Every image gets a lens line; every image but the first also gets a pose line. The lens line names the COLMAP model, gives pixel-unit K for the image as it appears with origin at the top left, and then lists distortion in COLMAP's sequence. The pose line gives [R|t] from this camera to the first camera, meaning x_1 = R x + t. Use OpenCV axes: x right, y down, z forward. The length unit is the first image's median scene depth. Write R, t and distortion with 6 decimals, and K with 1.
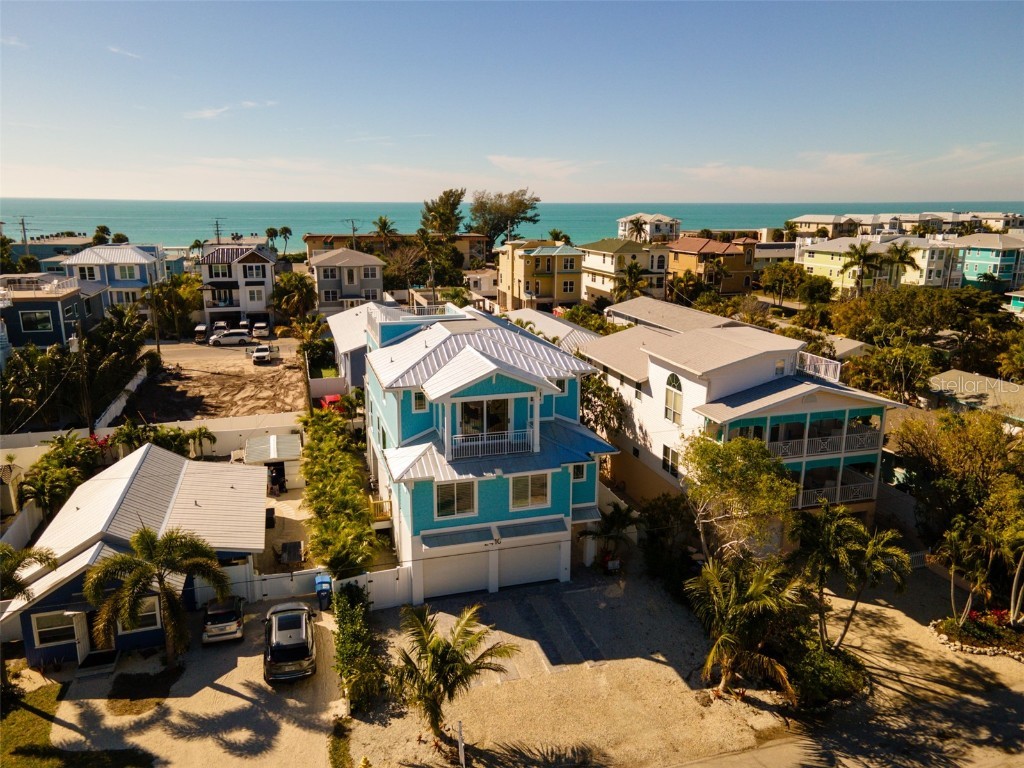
lens RADIAL K [[741.6, 0, 512.0], [0, 741.6, 384.0], [0, 0, 1]] dist [0.042792, 0.001379]
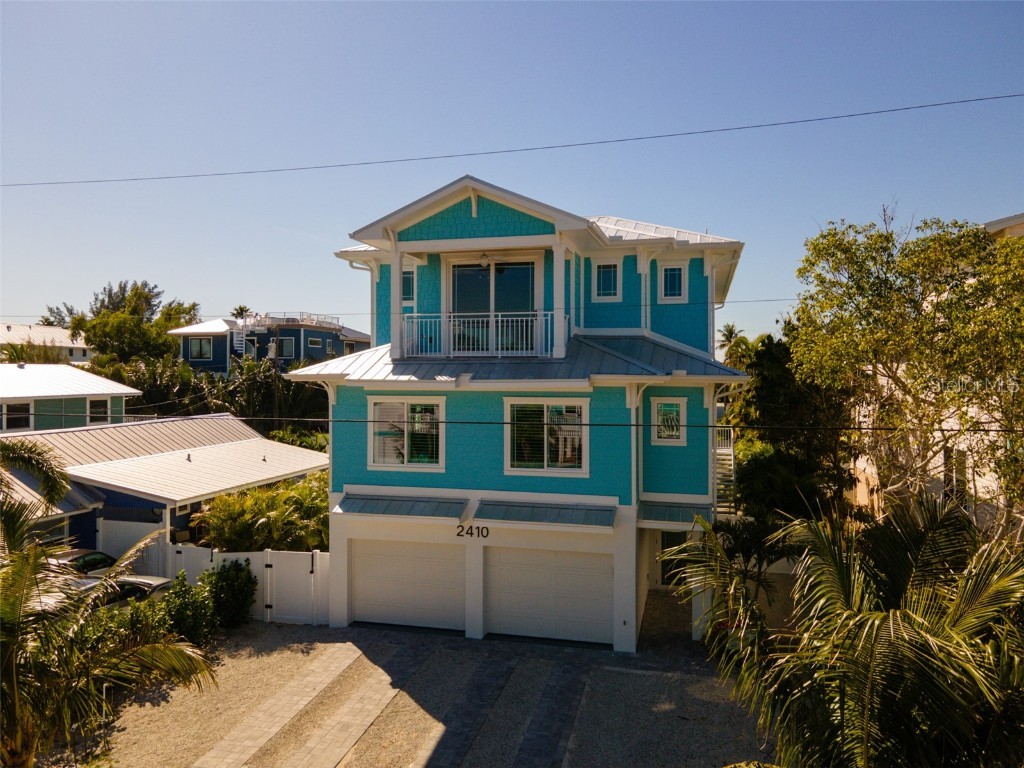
lens RADIAL K [[744.7, 0, 512.0], [0, 744.7, 384.0], [0, 0, 1]] dist [0.038965, 0.007175]
pose [[0.858437, 0.005190, -0.512893, 0.226995], [-0.121681, 0.973464, -0.193809, 0.180093], [0.498277, 0.228782, 0.836289, 0.475150]]
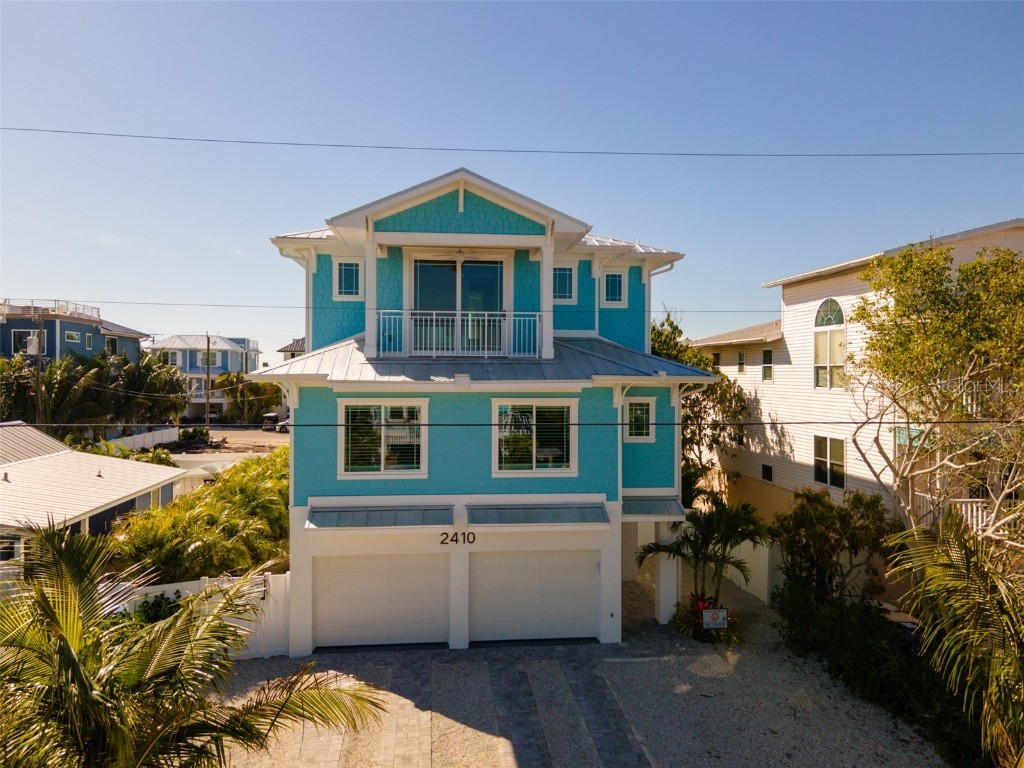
lens RADIAL K [[744.7, 0, 512.0], [0, 744.7, 384.0], [0, 0, 1]] dist [0.038965, 0.007175]
pose [[0.983068, 0.002853, -0.183218, 0.087267], [-0.044496, 0.973669, -0.223583, 0.190683], [0.177756, 0.227950, 0.957309, 0.430495]]
